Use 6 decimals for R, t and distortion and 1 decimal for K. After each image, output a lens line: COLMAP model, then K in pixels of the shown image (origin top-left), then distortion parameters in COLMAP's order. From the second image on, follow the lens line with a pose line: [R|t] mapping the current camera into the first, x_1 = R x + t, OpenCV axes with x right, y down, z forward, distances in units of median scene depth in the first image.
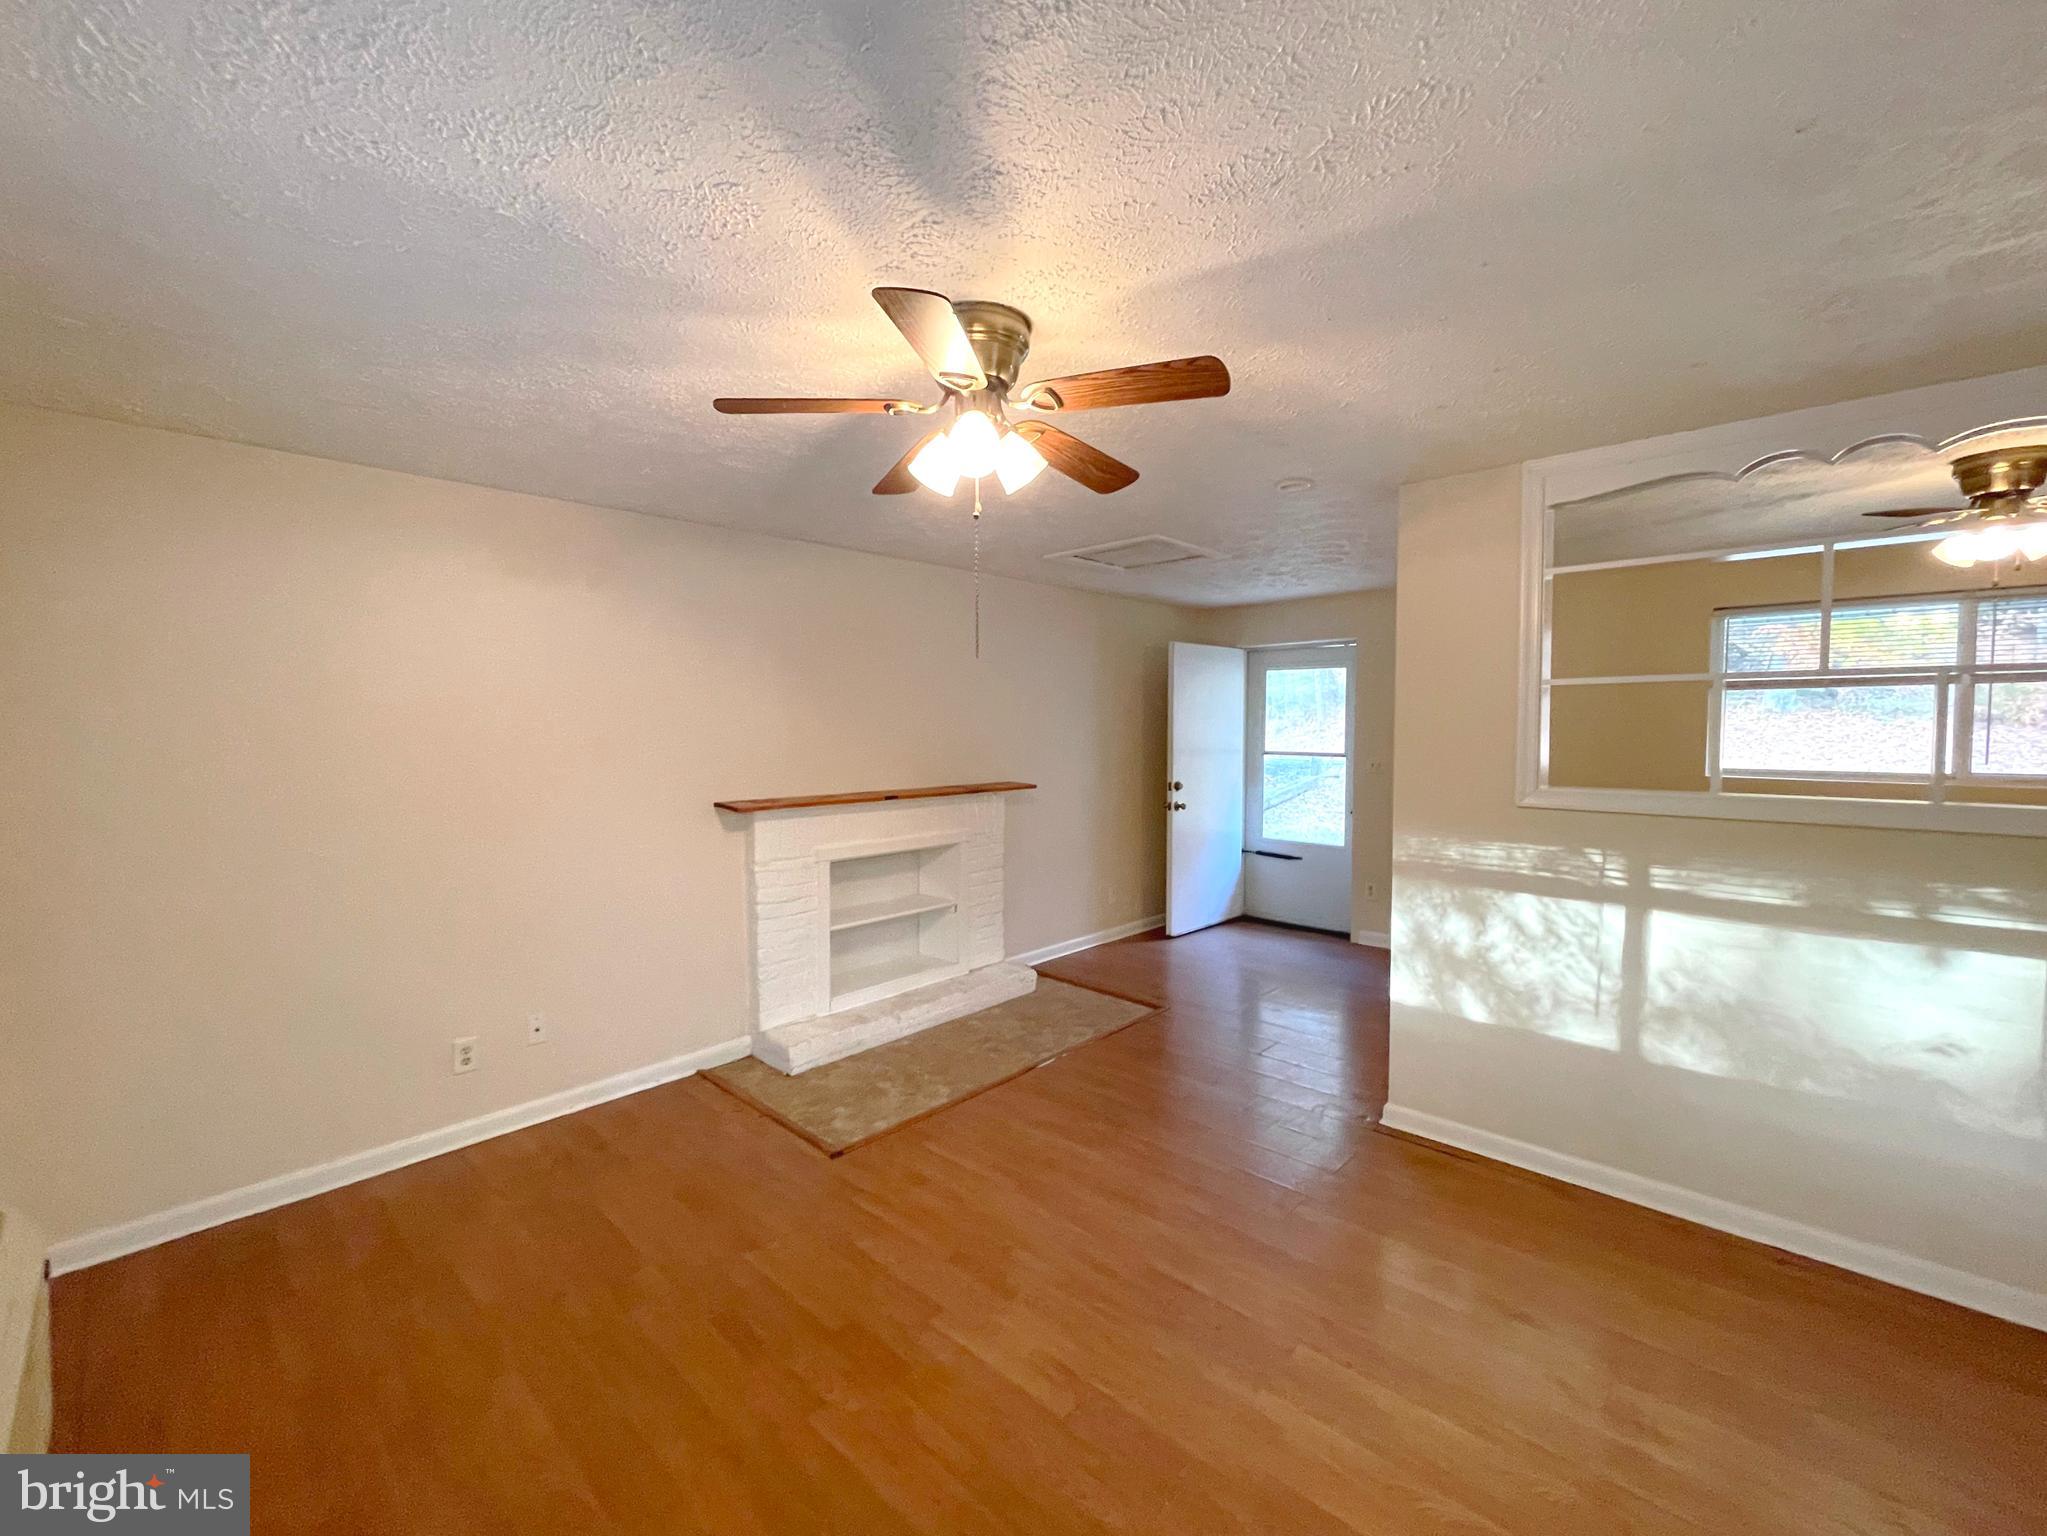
lens RADIAL K [[831.9, 0, 1023.5], [0, 831.9, 768.0], [0, 0, 1]] dist [0.001037, 0.000037]
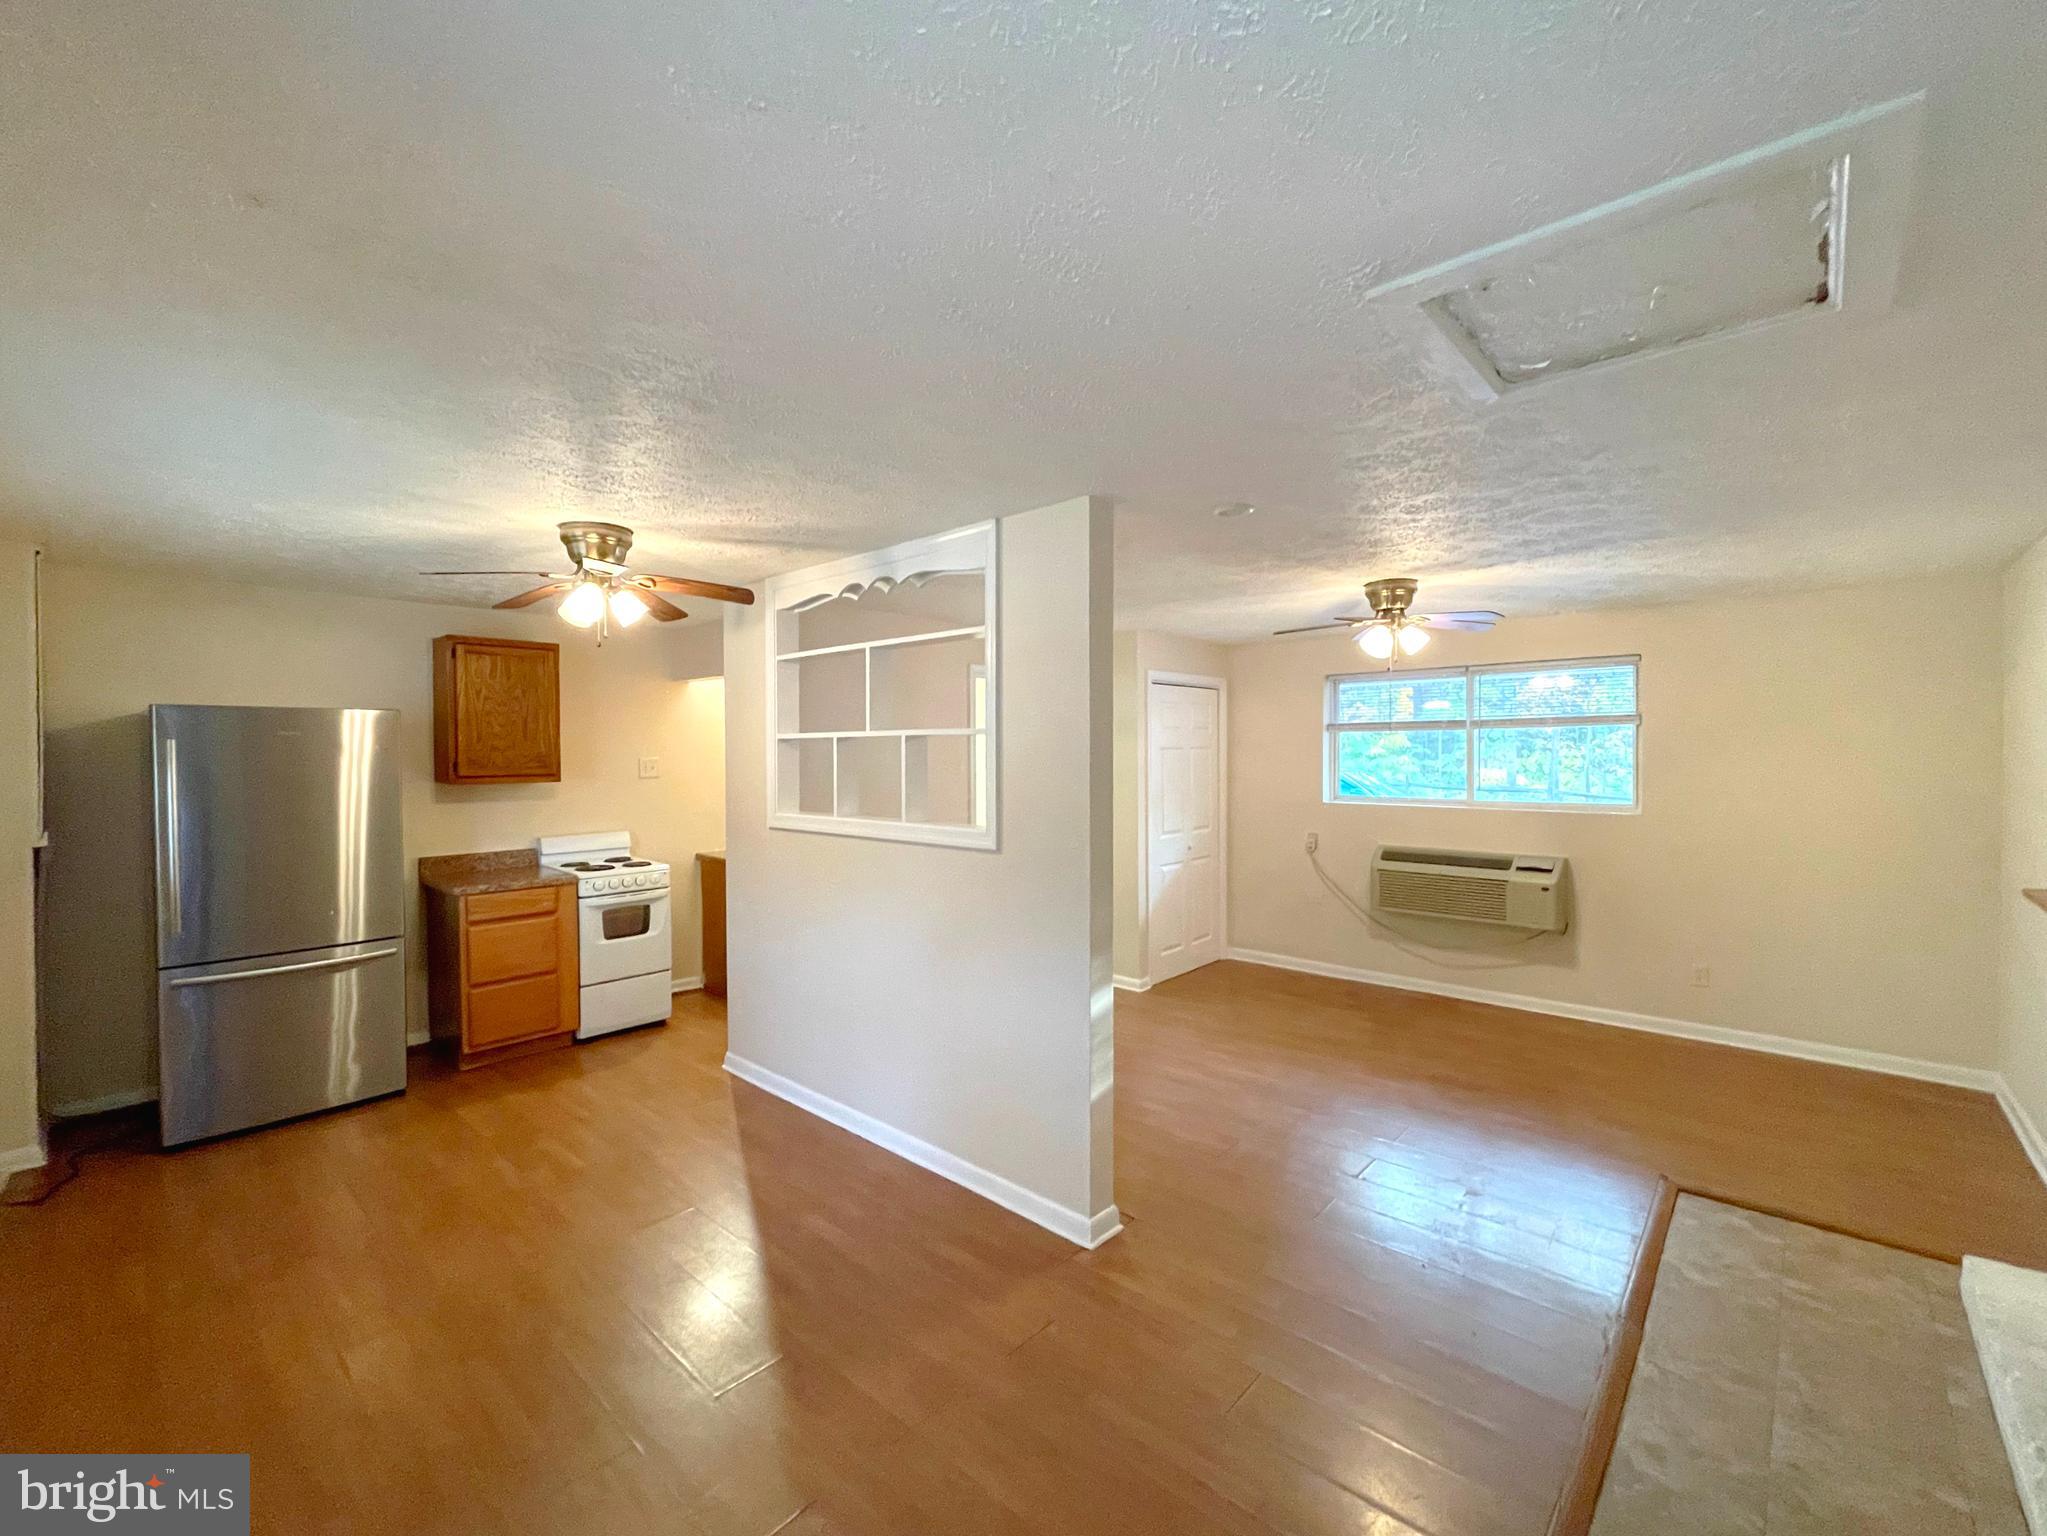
lens RADIAL K [[852.6, 0, 1023.5], [0, 852.6, 768.0], [0, 0, 1]] dist [-0.002425, -0.000344]
pose [[-0.999746, 0.009206, -0.020551, 0.399928], [0.007868, 0.997902, 0.064261, -0.079546], [0.021100, 0.064083, -0.997721, 1.376331]]
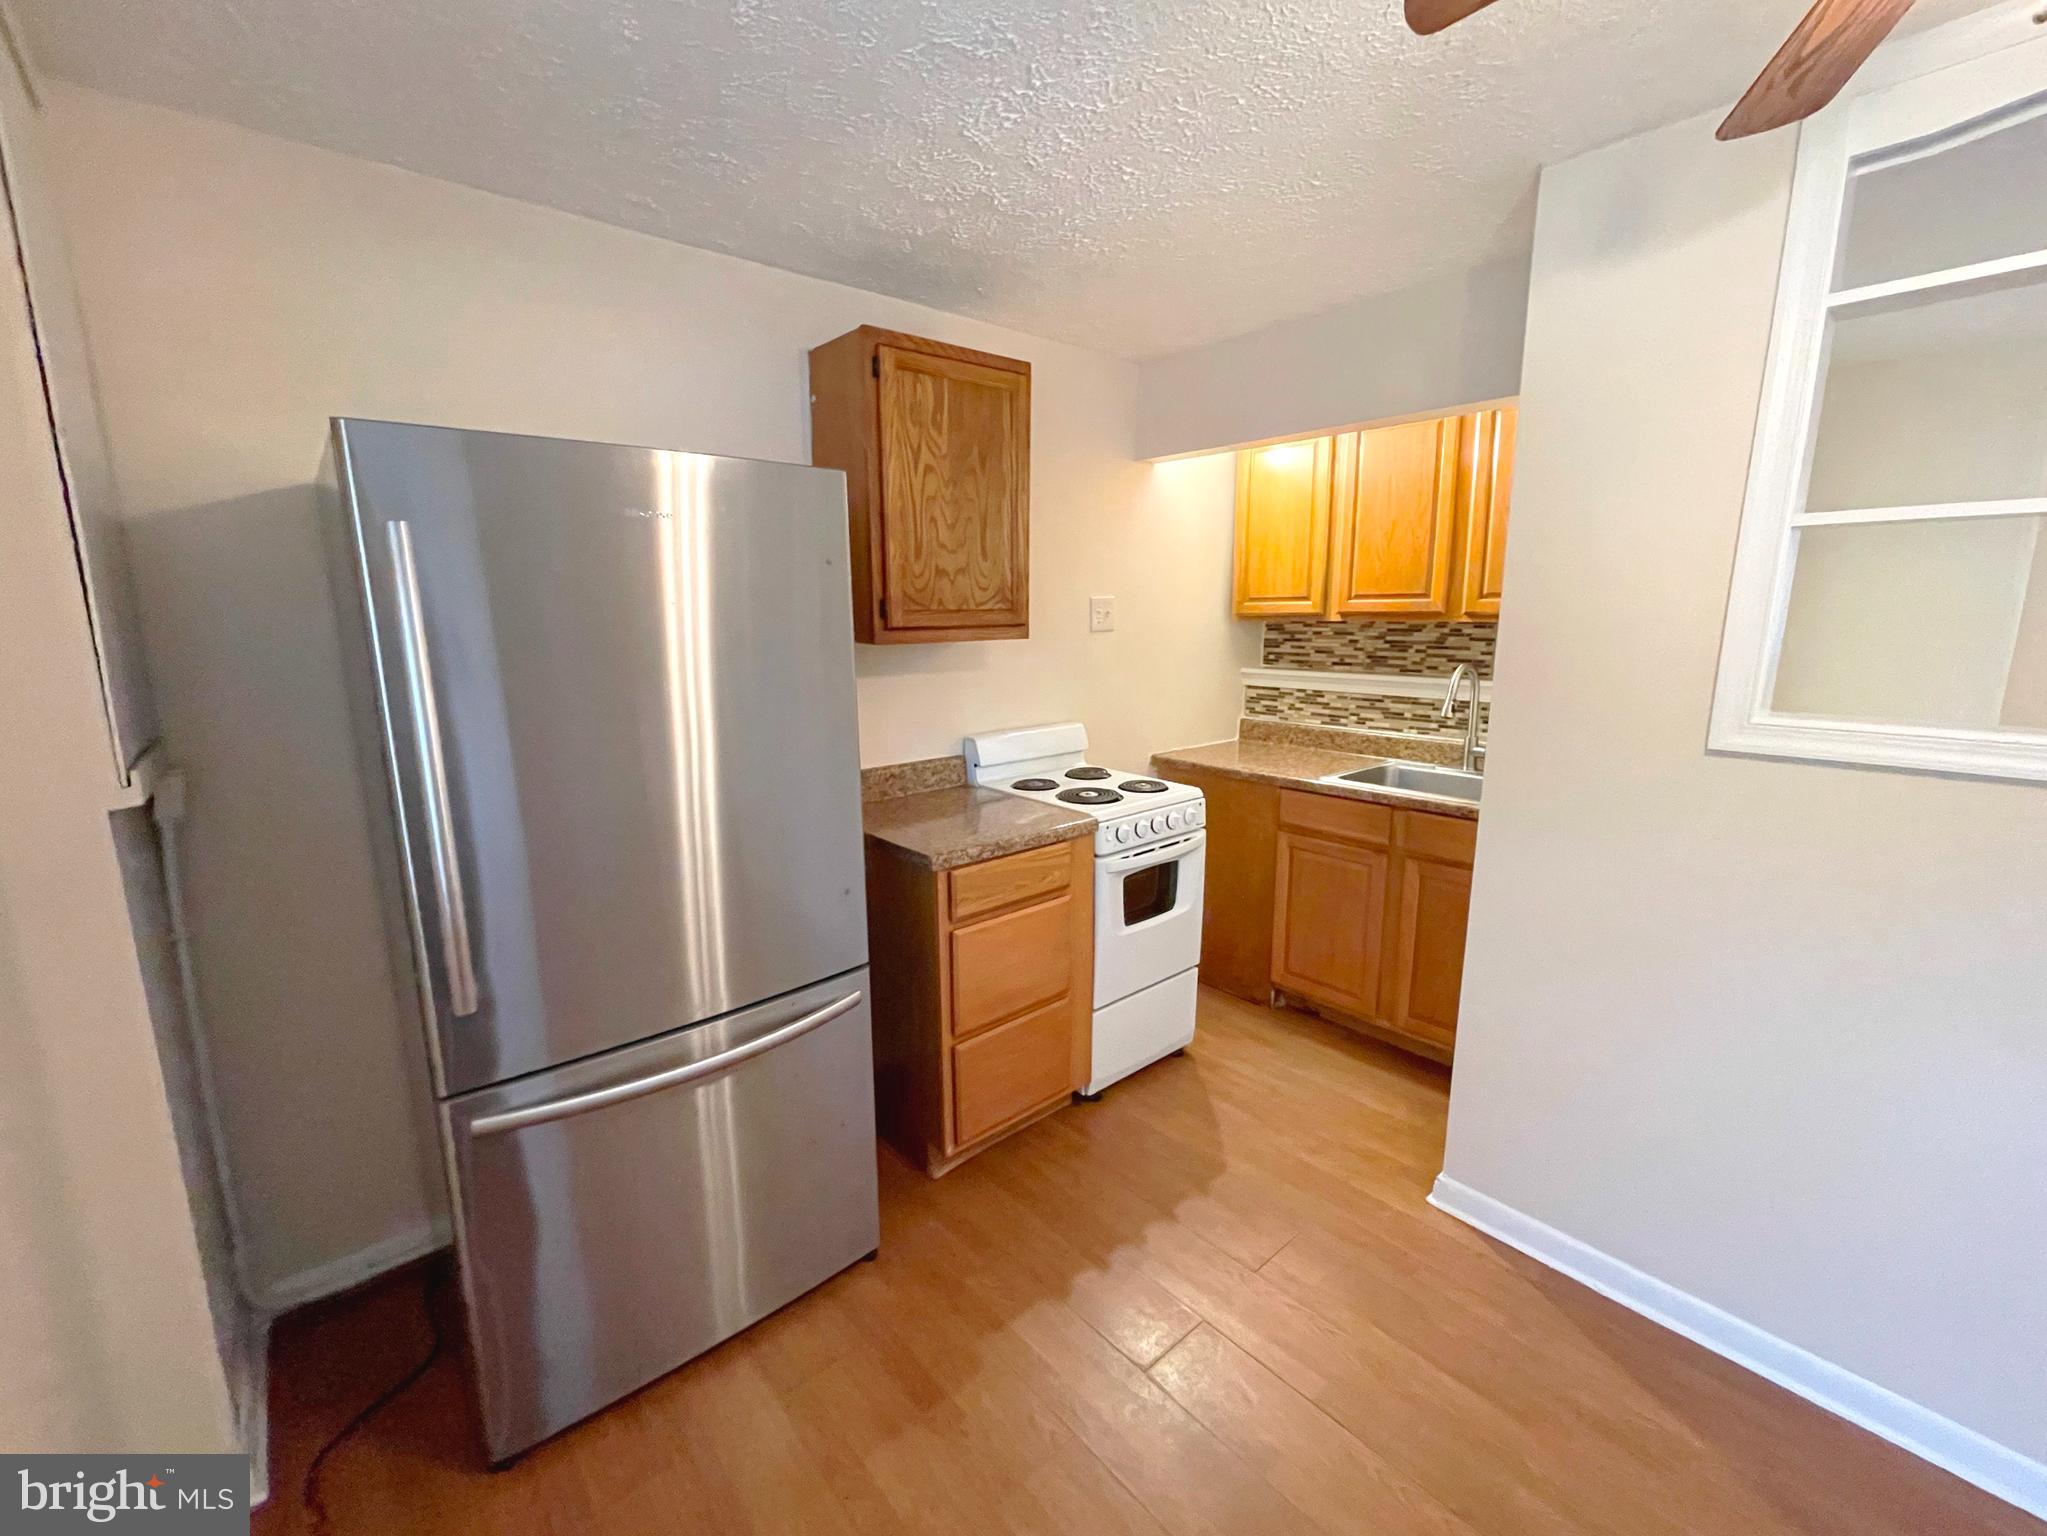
lens RADIAL K [[852.6, 0, 1023.5], [0, 852.6, 768.0], [0, 0, 1]] dist [-0.002425, -0.000344]
pose [[-0.994343, -0.004435, 0.106122, 0.922399], [0.020563, 0.972187, 0.233302, -0.045259], [-0.104206, 0.234165, -0.966596, 0.854310]]
